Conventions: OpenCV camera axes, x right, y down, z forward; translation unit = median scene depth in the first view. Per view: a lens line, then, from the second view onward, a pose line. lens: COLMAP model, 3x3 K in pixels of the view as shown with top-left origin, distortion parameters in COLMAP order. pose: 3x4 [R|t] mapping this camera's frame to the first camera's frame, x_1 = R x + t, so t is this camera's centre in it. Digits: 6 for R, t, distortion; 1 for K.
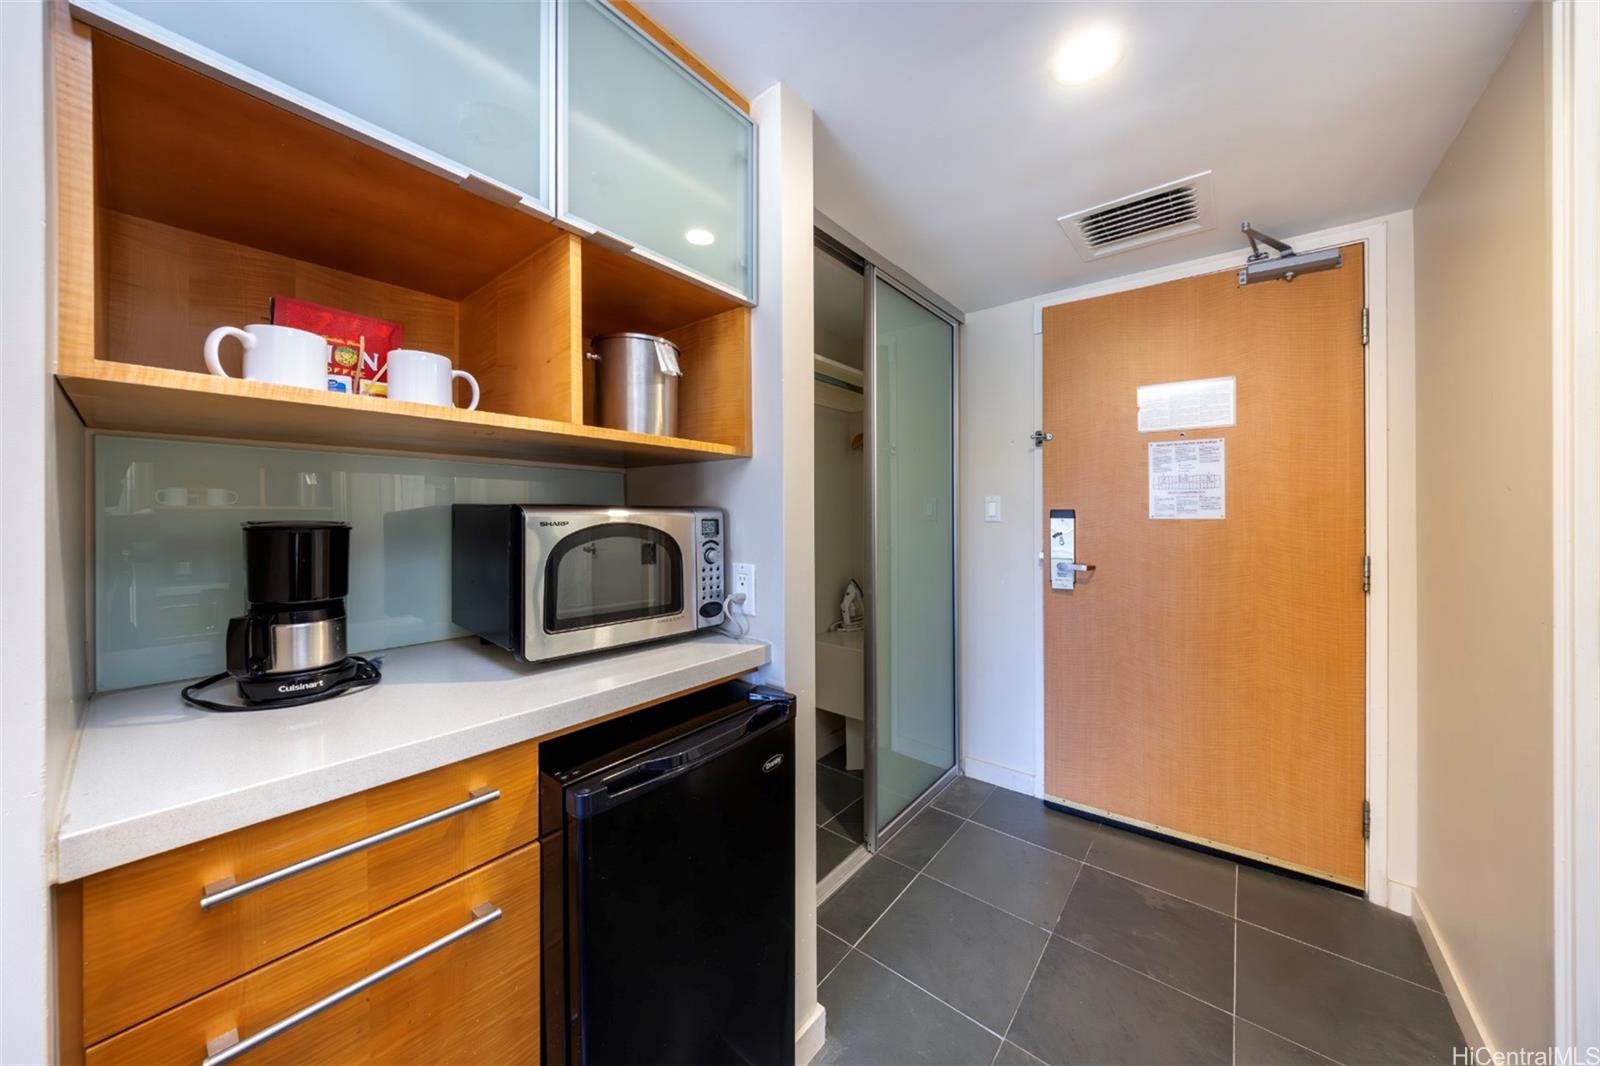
lens RADIAL K [[552.7, 0, 778.0], [0, 552.7, 508.1], [0, 0, 1]] dist [0.001560, -0.003645]
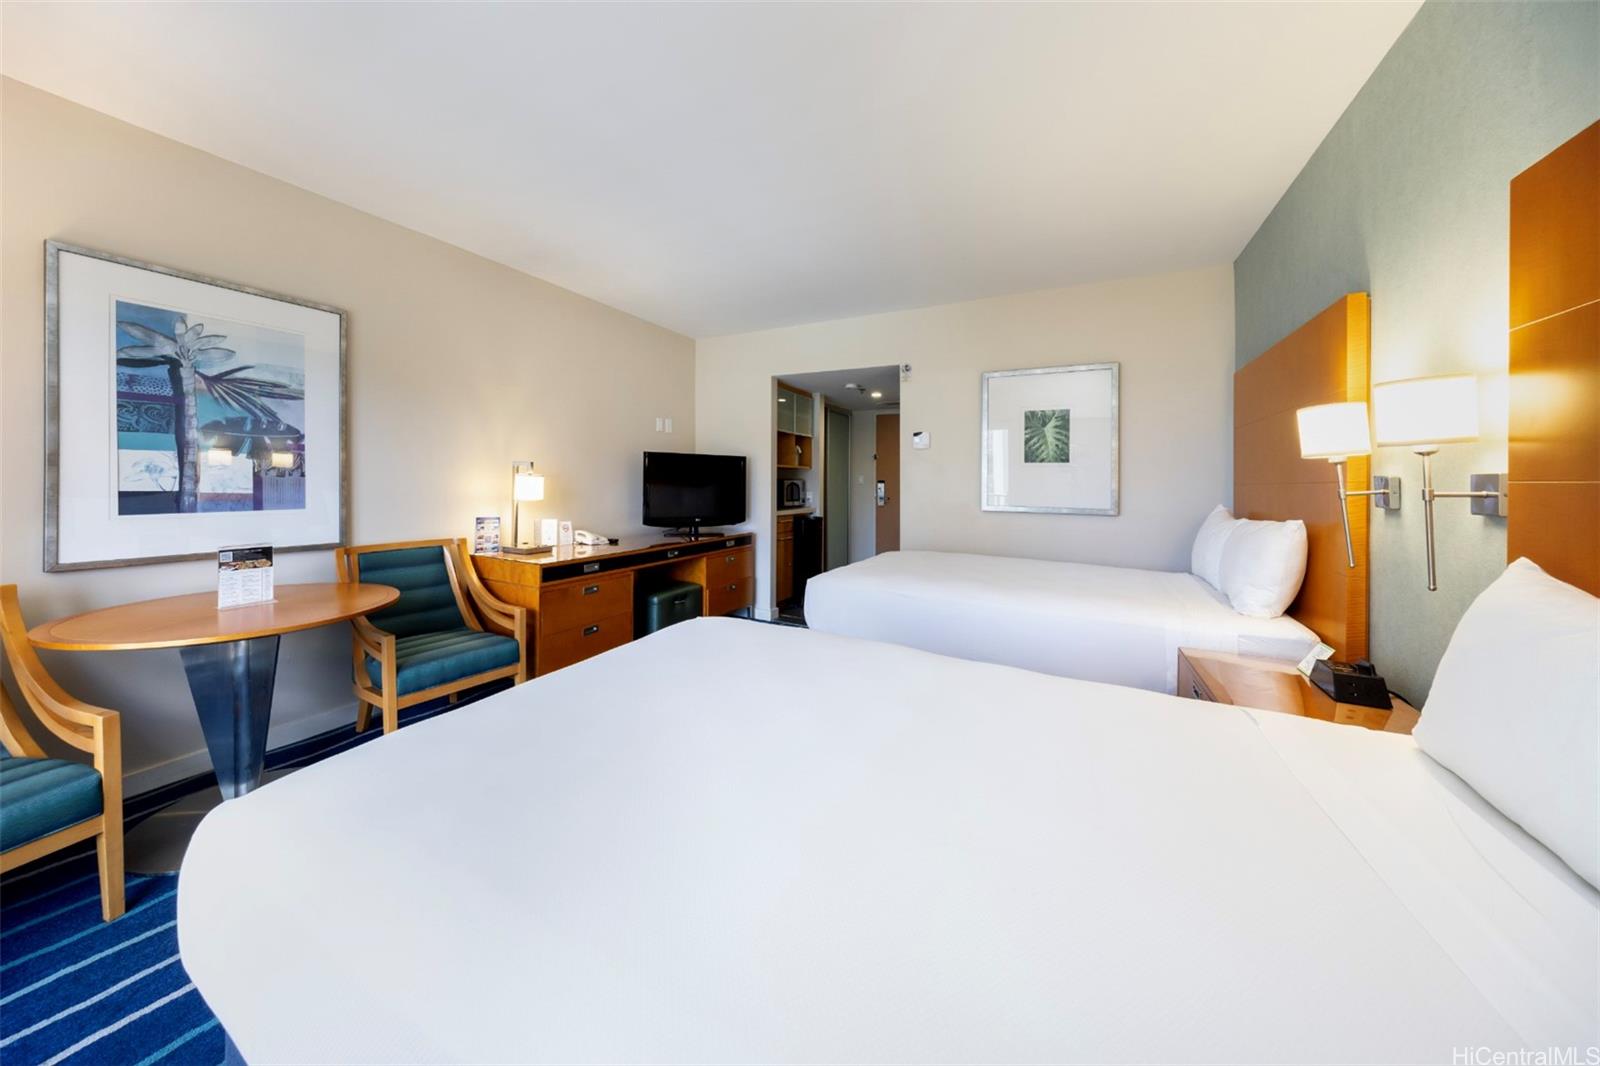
lens RADIAL K [[536.7, 0, 777.0], [0, 536.7, 483.7], [0, 0, 1]] dist [-0.013096, -0.000032]
pose [[0.976632, 0.009298, 0.214718, -0.932285], [-0.012717, 0.999813, 0.014550, -0.020225], [-0.214542, -0.016941, 0.976568, -2.402746]]
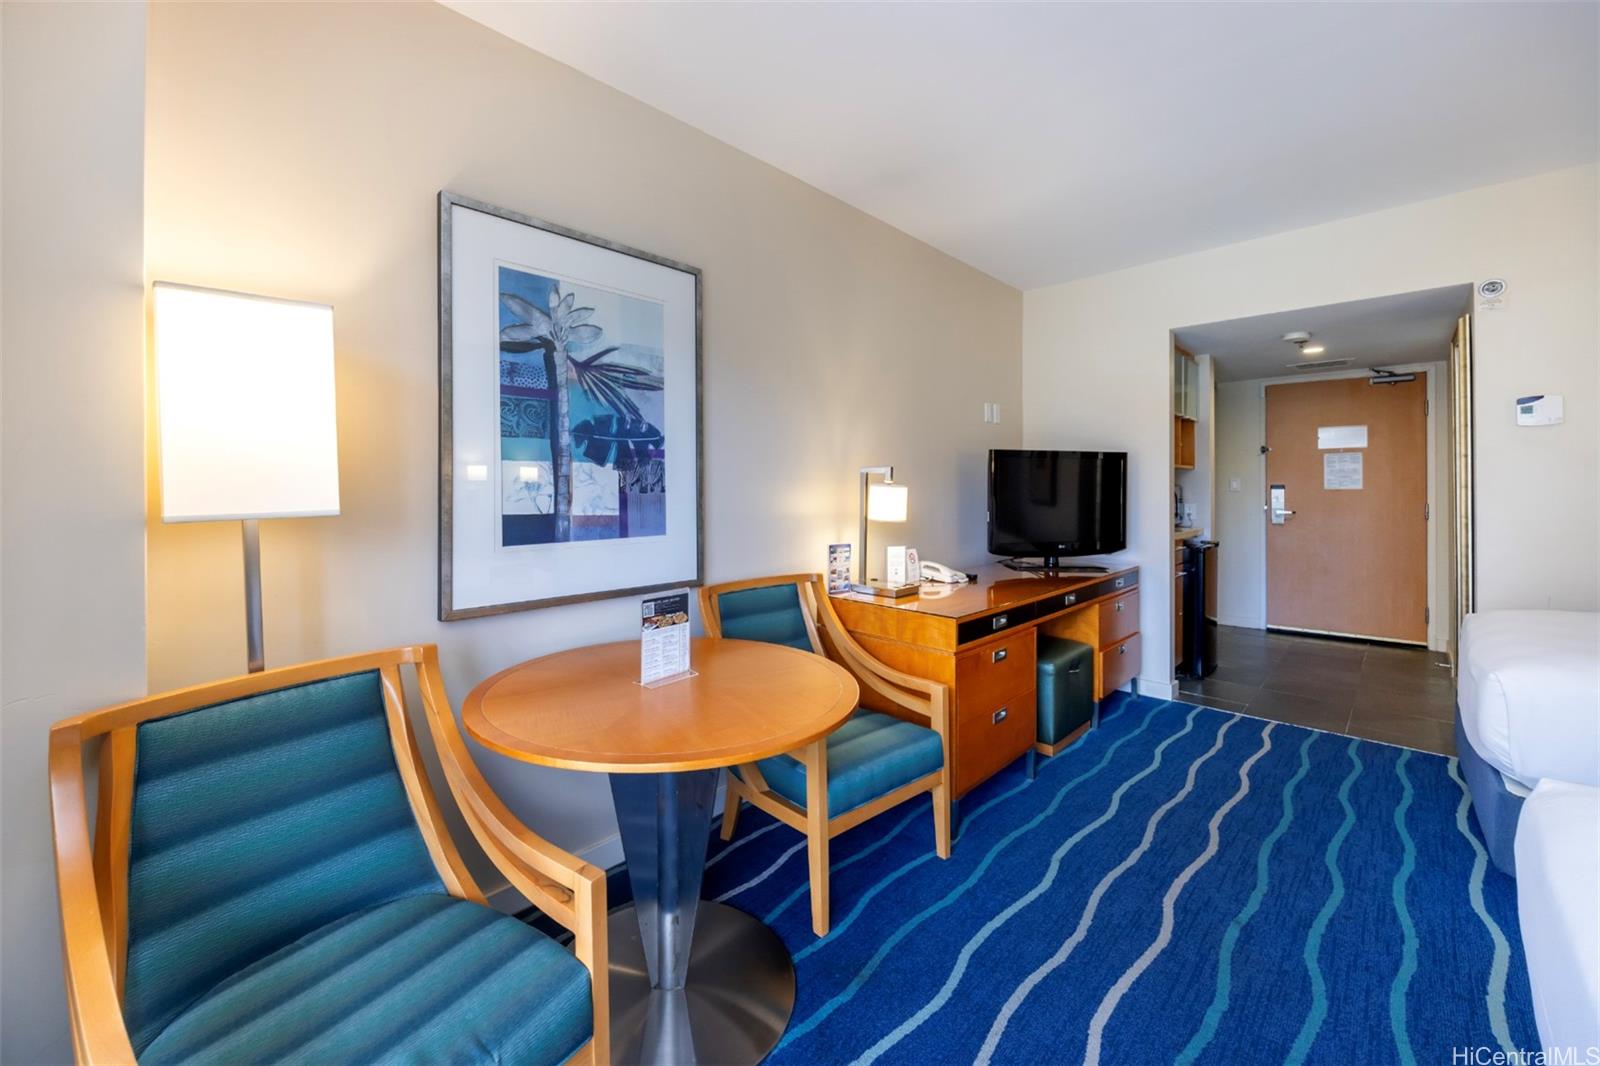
lens RADIAL K [[636.4, 0, 760.3], [0, 636.4, 487.8], [0, 0, 1]] dist [0.000184, 0.000056]
pose [[0.994432, -0.005361, -0.105248, -1.494409], [0.006091, 0.999960, 0.006622, -0.018852], [0.105208, -0.007227, 0.994424, -2.023140]]
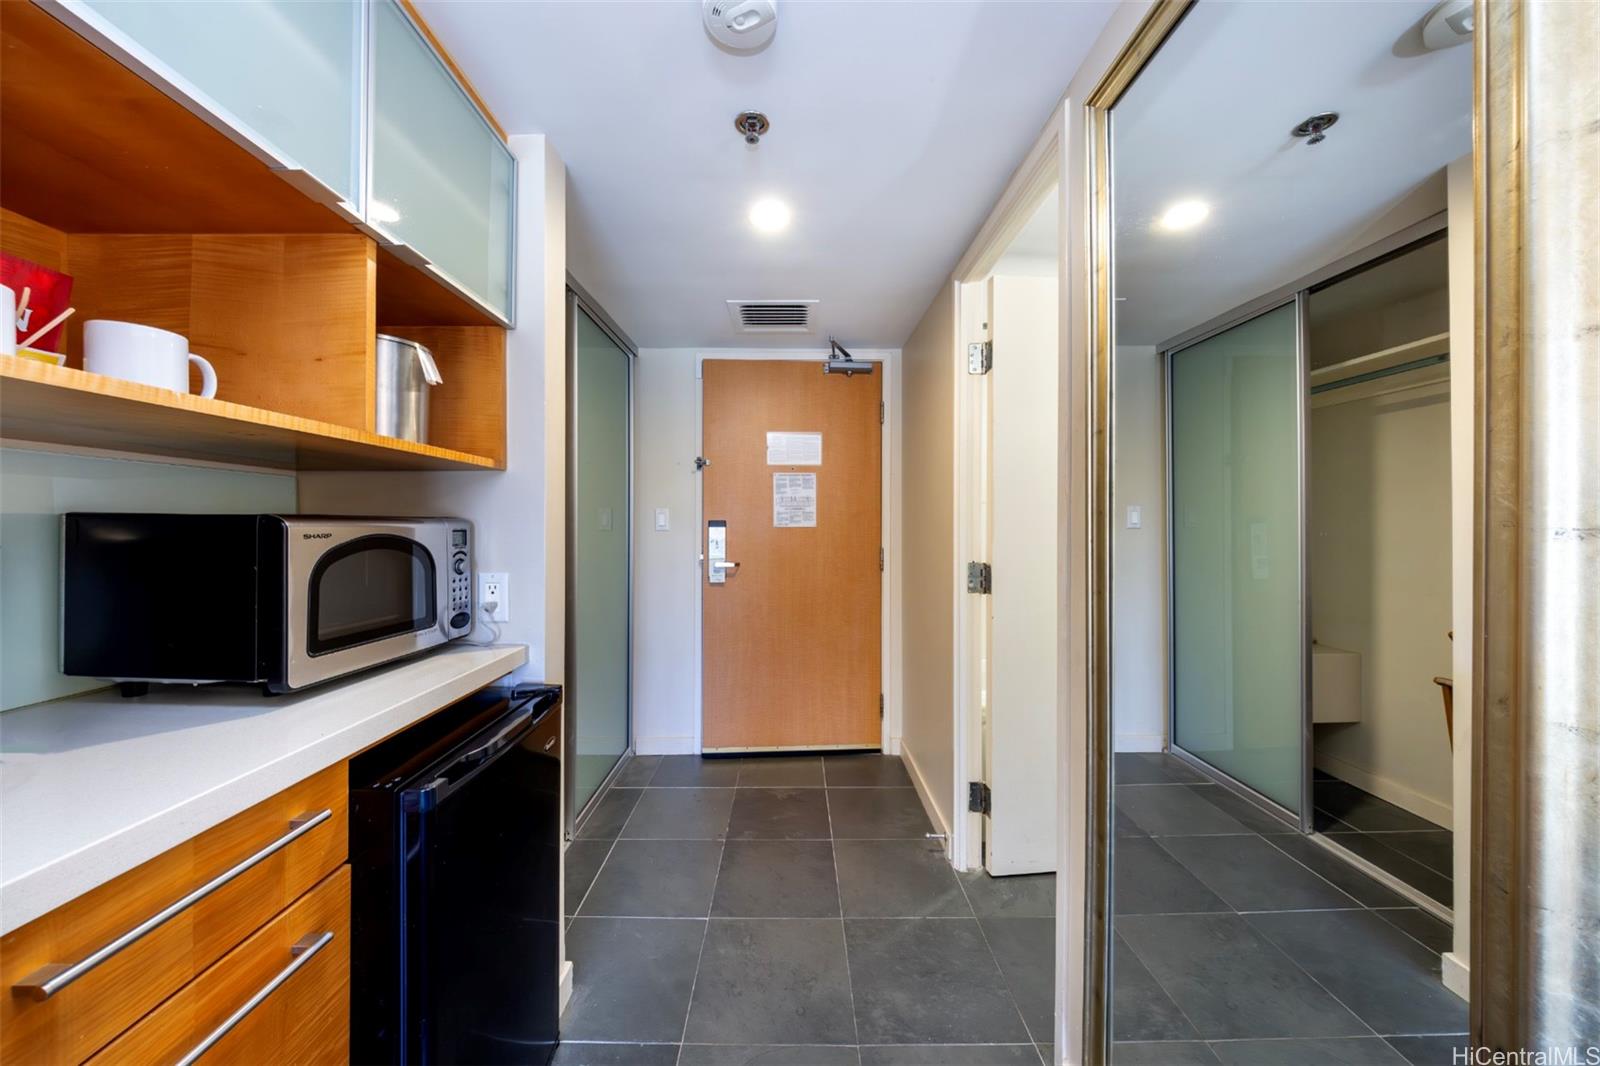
lens RADIAL K [[552.6, 0, 803.0], [0, 552.6, 517.4], [0, 0, 1]] dist [0.000676, -0.000057]
pose [[0.756451, 0.005594, 0.654027, -0.218632], [-0.005069, 0.999984, -0.002690, -0.002466], [-0.654031, -0.001280, 0.756467, -0.119346]]
